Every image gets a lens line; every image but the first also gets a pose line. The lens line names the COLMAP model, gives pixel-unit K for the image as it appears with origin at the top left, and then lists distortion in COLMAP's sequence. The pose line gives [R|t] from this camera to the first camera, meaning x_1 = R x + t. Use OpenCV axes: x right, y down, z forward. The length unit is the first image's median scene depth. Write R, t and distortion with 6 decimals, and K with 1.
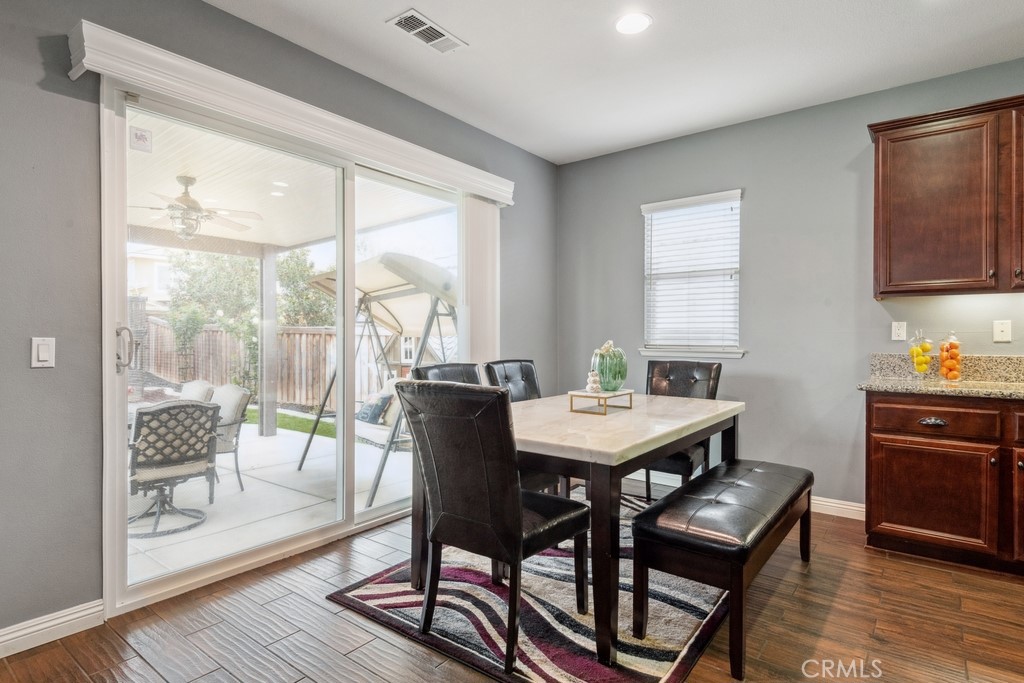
lens RADIAL K [[510.0, 0, 511.8], [0, 510.0, 331.0], [0, 0, 1]] dist [-0.001103, 0.000521]
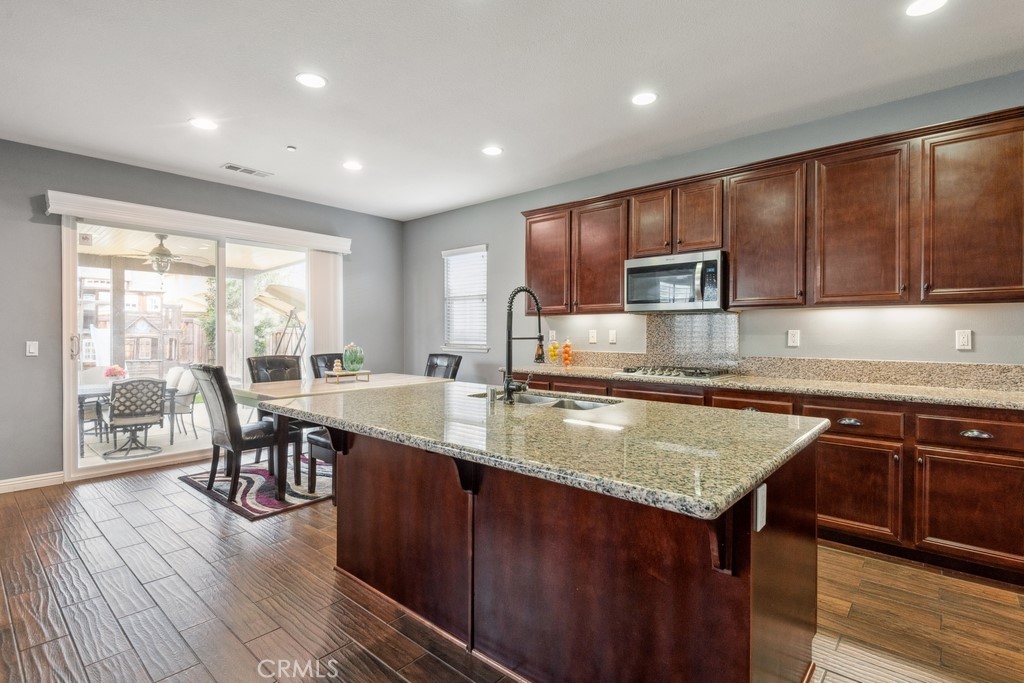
lens RADIAL K [[492.3, 0, 512.3], [0, 492.3, 335.0], [0, 0, 1]] dist [0.003632, 0.000194]
pose [[0.995710, 0.006904, -0.092267, 0.209429], [-0.007074, 0.999974, -0.001519, -0.001779], [0.092254, 0.002165, 0.995733, -0.143534]]
